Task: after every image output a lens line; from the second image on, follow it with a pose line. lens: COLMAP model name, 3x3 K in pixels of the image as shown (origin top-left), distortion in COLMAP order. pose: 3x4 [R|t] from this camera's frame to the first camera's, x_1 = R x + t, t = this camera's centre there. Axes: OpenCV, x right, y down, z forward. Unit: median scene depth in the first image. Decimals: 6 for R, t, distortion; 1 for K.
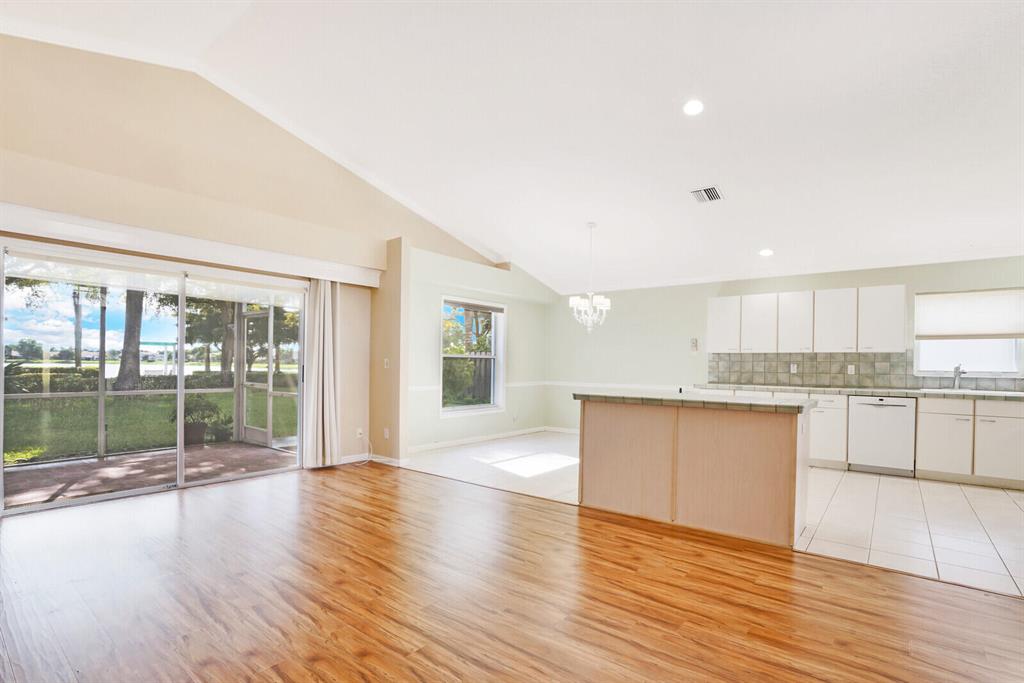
lens RADIAL K [[492.9, 0, 505.1], [0, 492.9, 364.8], [0, 0, 1]] dist [-0.032411, 0.000936]
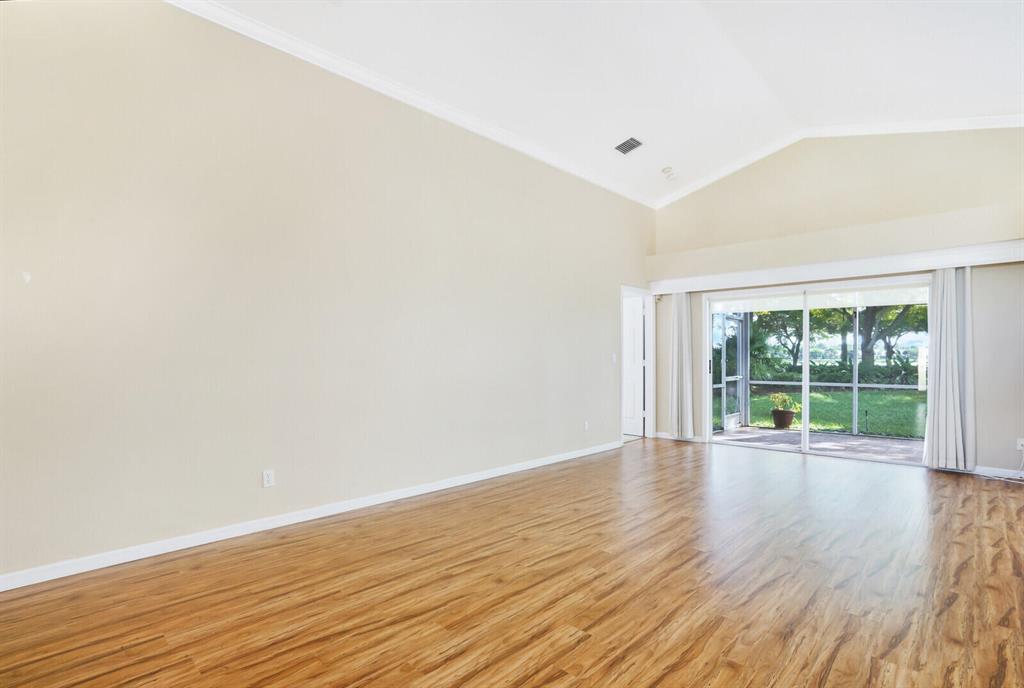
lens RADIAL K [[501.6, 0, 499.0], [0, 501.6, 359.0], [0, 0, 1]] dist [-0.049754, 0.020138]
pose [[-0.107177, -0.009330, -0.994196, 0.602002], [-0.000528, 0.999956, -0.009327, 0.006333], [0.994240, -0.000475, -0.107177, 0.241233]]
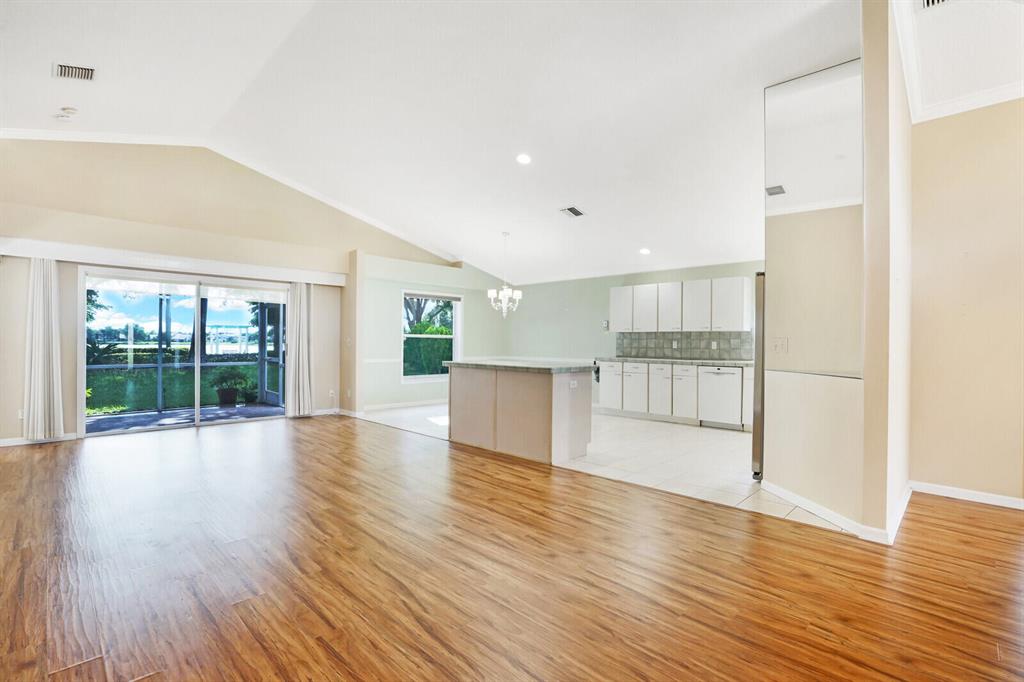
lens RADIAL K [[476.6, 0, 512.0], [0, 476.6, 341.0], [0, 0, 1]] dist [-0.056412, 0.021674]
pose [[0.994943, -0.005608, -0.100284, 0.344705], [0.004970, 0.999966, -0.006611, 0.004966], [0.100318, 0.006079, 0.994937, -0.259828]]
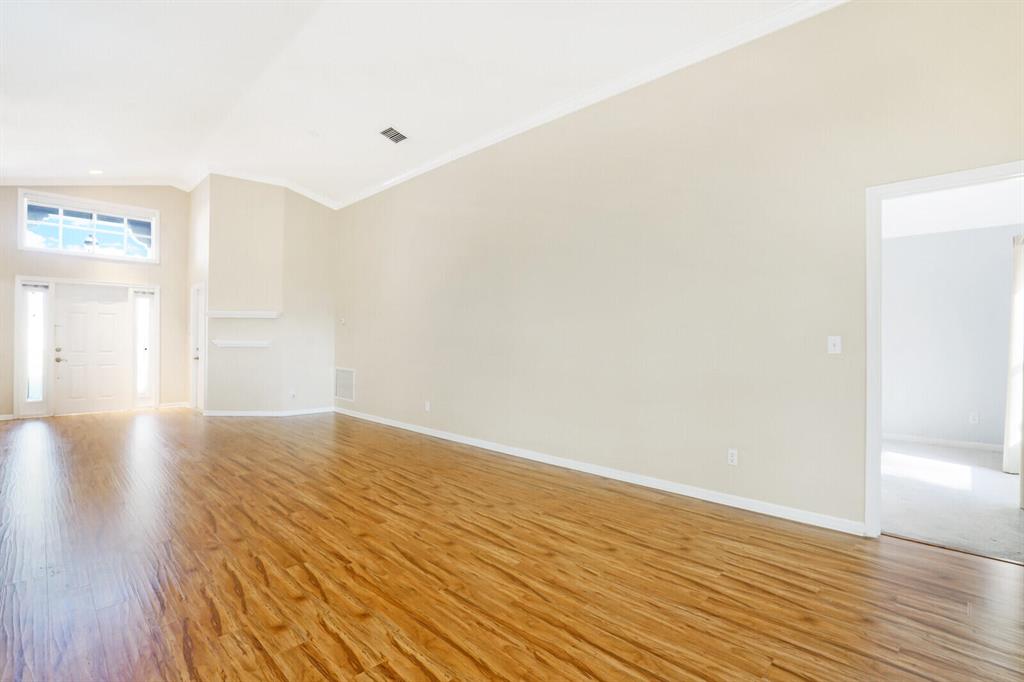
lens RADIAL K [[476.6, 0, 512.0], [0, 476.6, 341.0], [0, 0, 1]] dist [-0.056412, 0.021674]
pose [[-0.995027, -0.020755, 0.097422, -0.260512], [-0.020795, 0.999784, 0.000604, -0.003171], [-0.097414, -0.001425, -0.995243, 0.931616]]
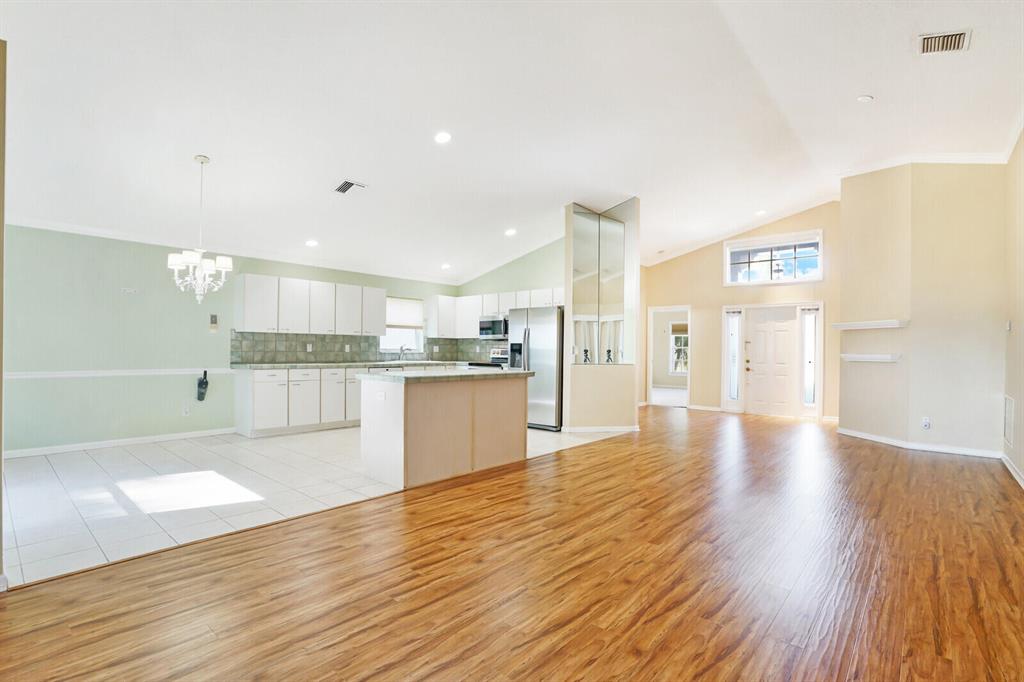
lens RADIAL K [[484.9, 0, 514.4], [0, 484.9, 351.2], [0, 0, 1]] dist [-0.036496, 0.000791]
pose [[0.037047, -0.015115, 0.999199, -0.582726], [-0.008521, 0.999844, 0.015441, -0.006268], [-0.999277, -0.009086, 0.036912, 0.545501]]
